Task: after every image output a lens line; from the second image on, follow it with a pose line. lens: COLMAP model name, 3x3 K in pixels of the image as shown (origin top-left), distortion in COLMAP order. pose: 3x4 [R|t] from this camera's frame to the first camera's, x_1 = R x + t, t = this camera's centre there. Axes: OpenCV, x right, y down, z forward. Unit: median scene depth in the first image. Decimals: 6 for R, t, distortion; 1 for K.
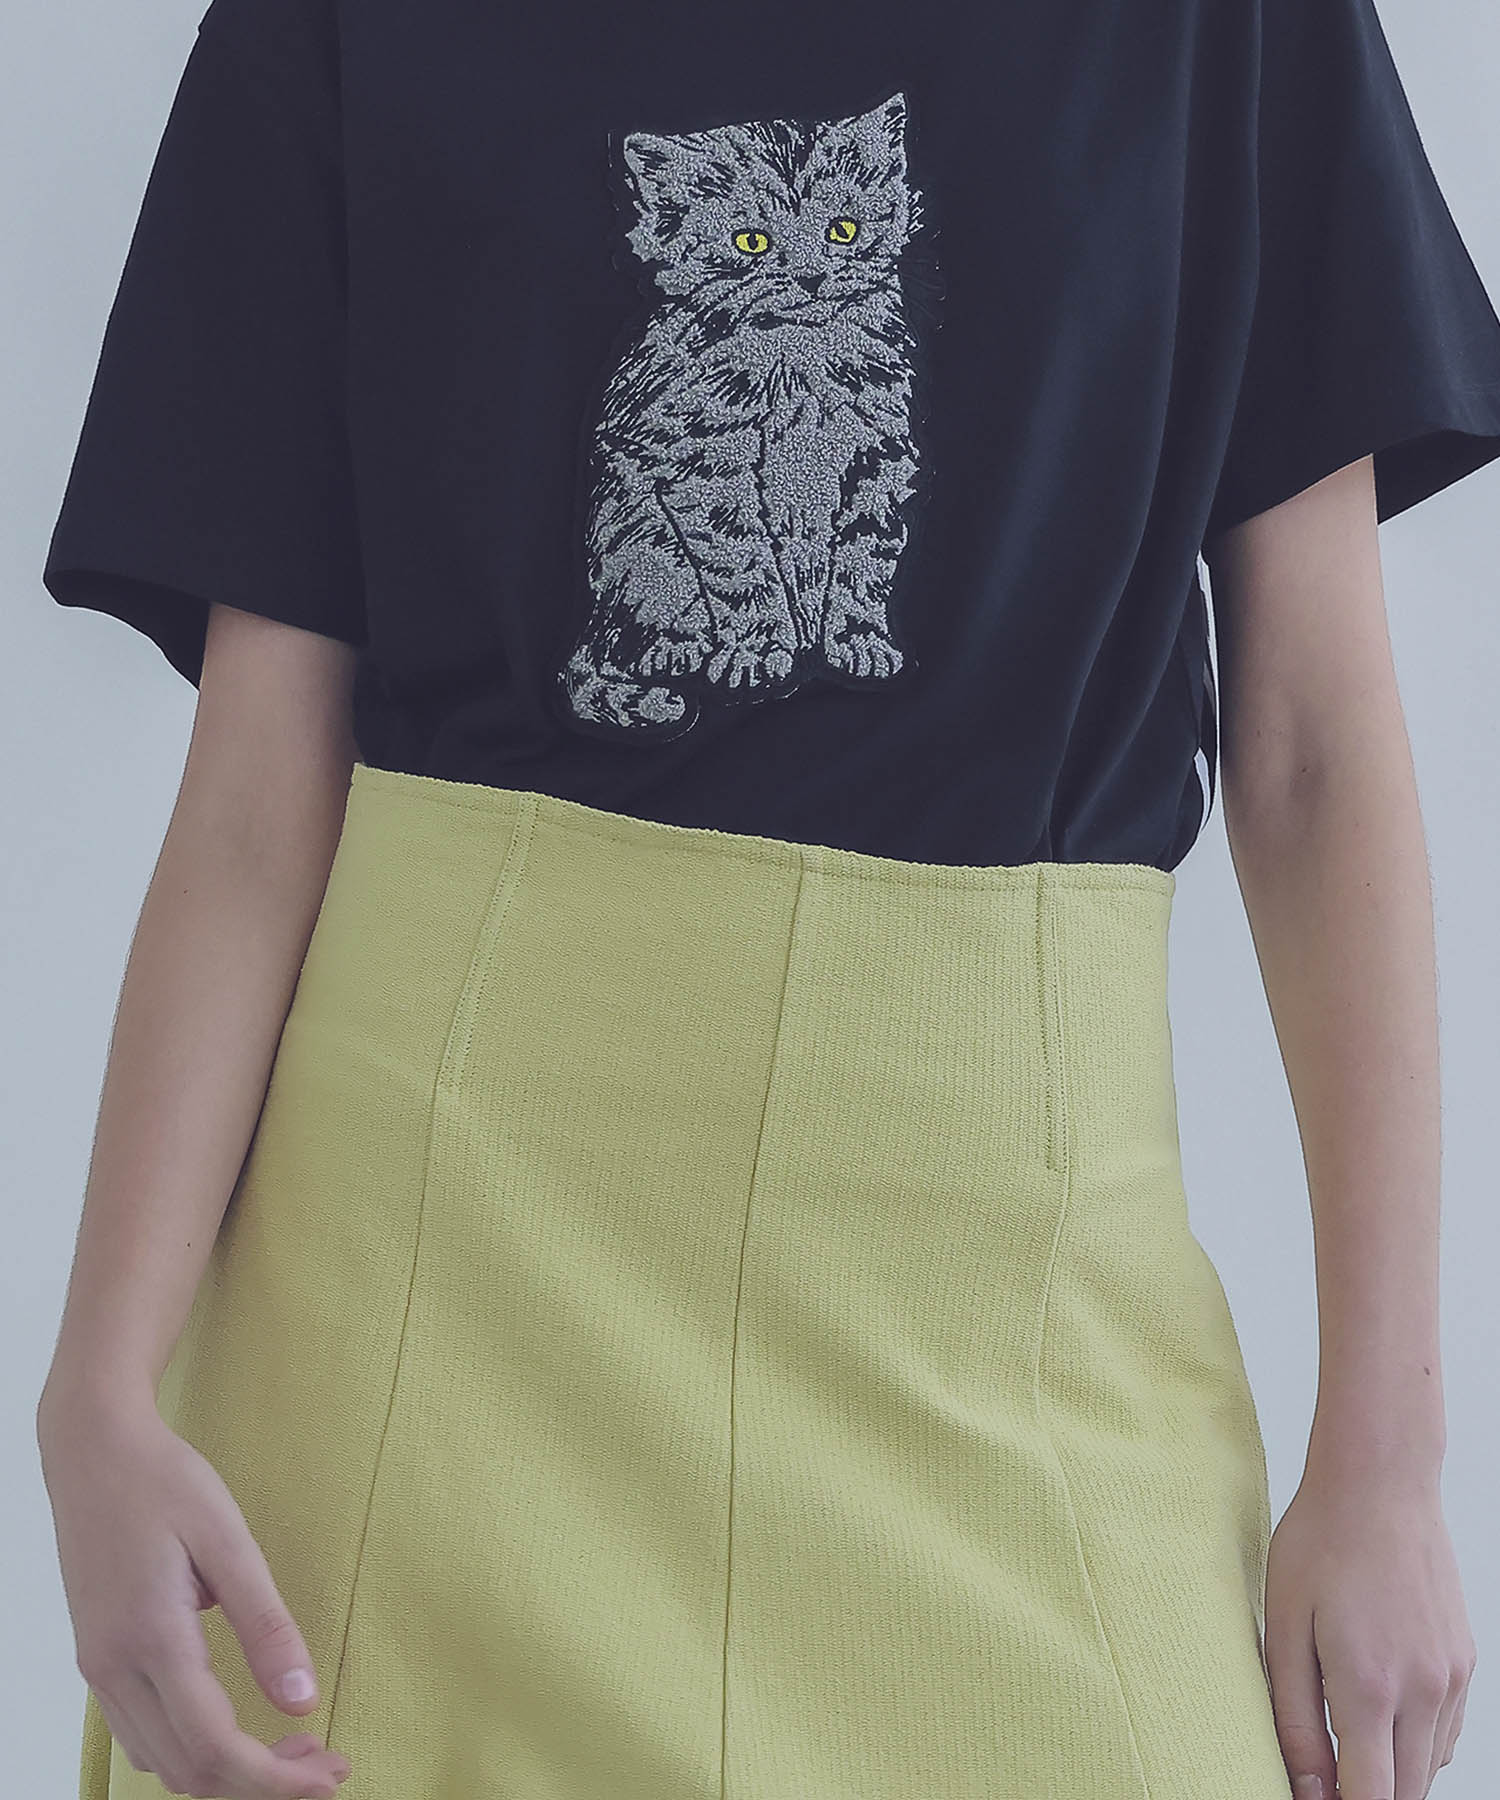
lens RADIAL K [[2525.3, 0, 740.9], [0, 2525.3, 903.2], [0, 0, 1]] dist [0.296918, 0.000000]
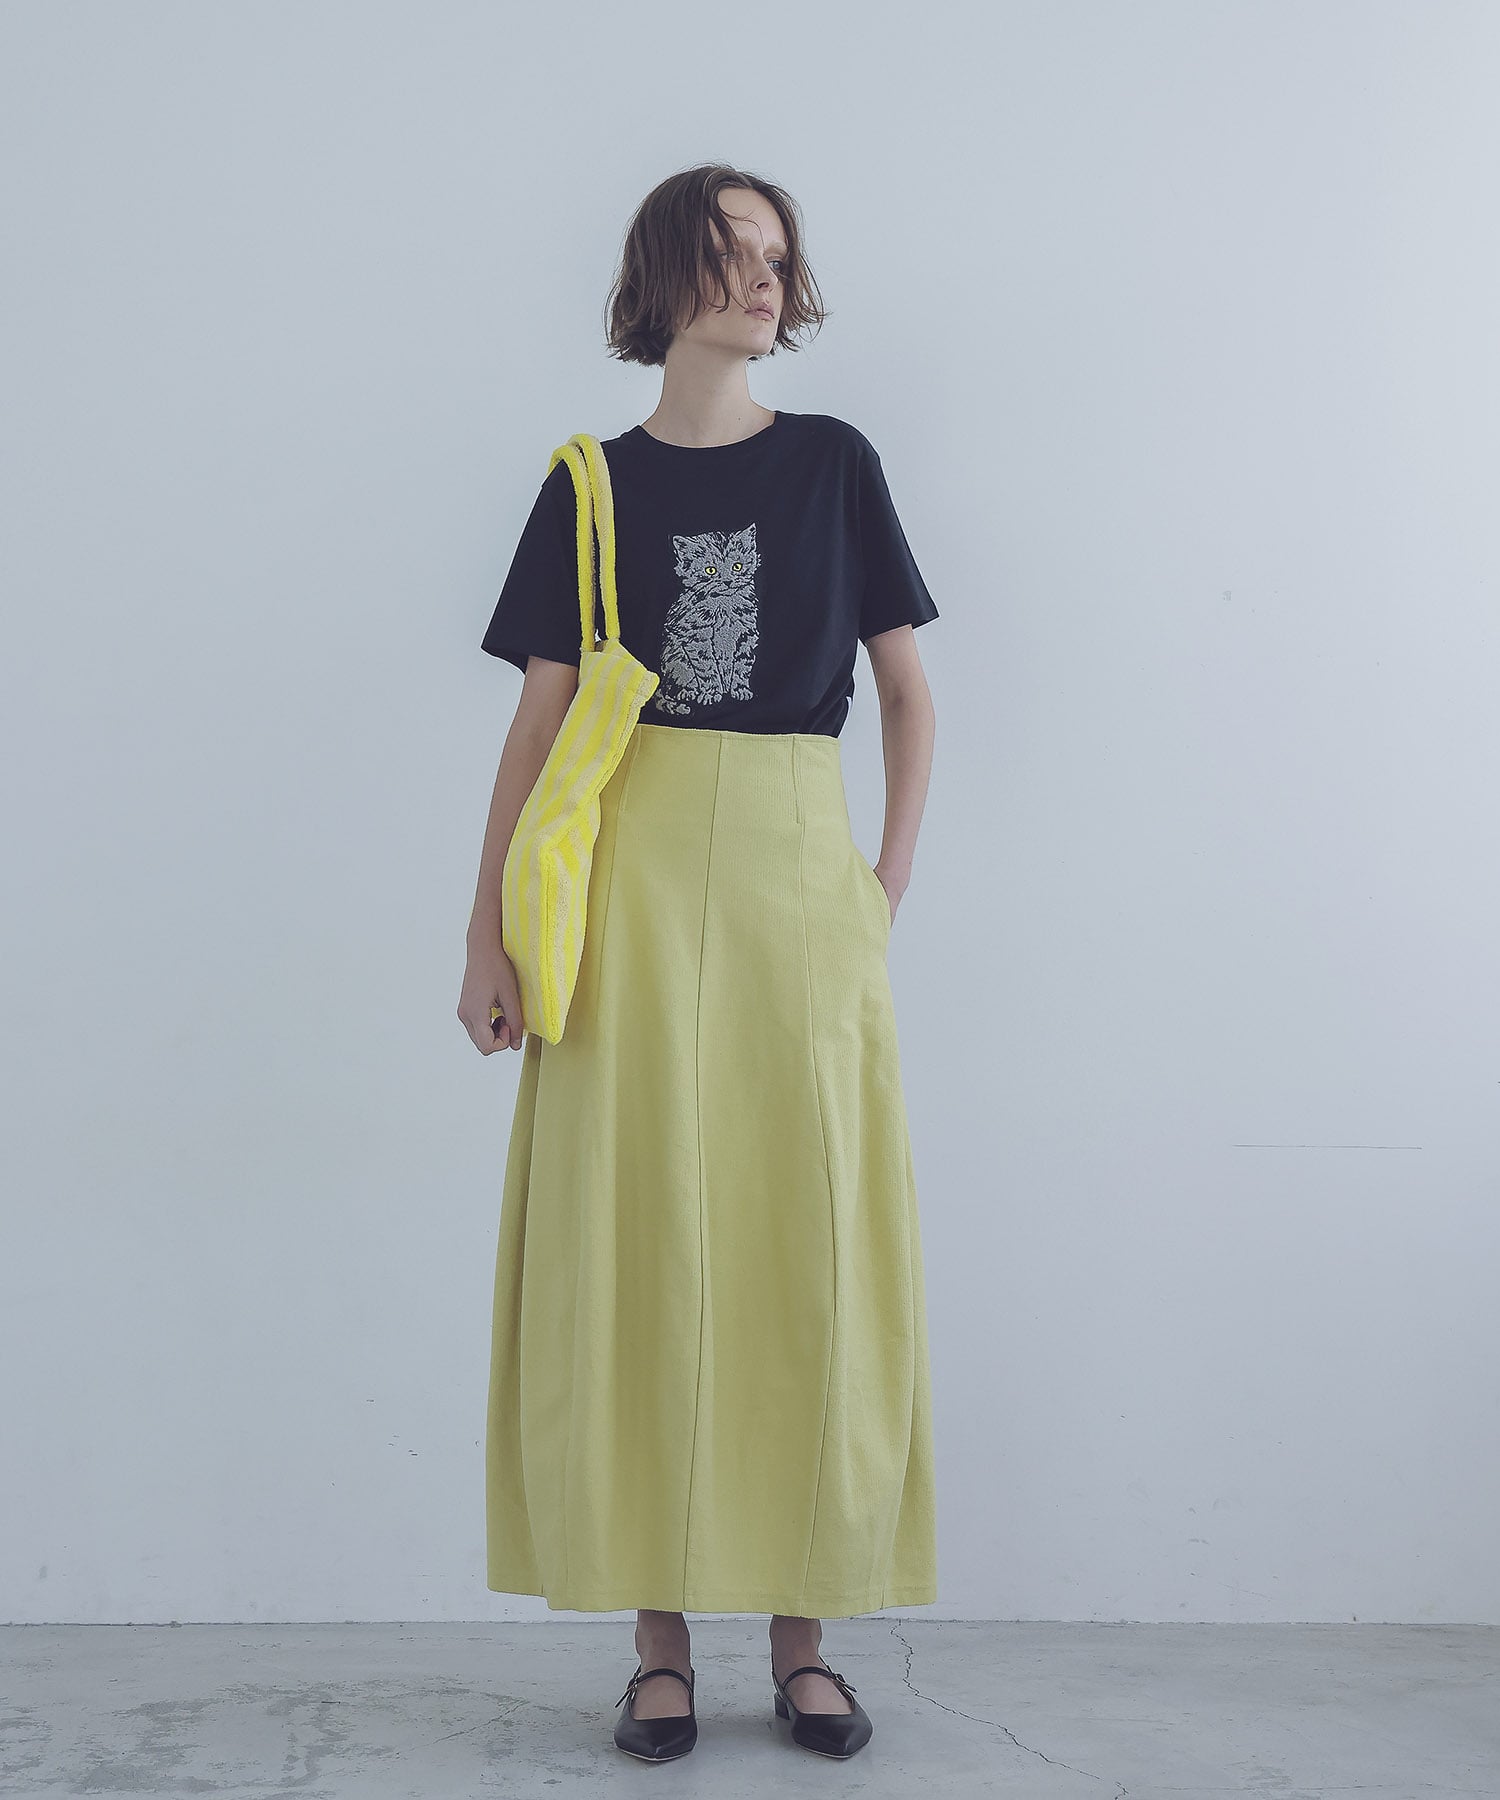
lens RADIAL K [[2146.8, 0, 750.7], [0, 2146.8, 901.8], [0, 0, 1]] dist [-0.084014, 0.000000]
pose [[0.996792, 0.003075, 0.079981, -0.169405], [-0.020804, 0.974871, 0.221797, -0.462592], [-0.077289, -0.222750, 0.971807, -1.865788]]
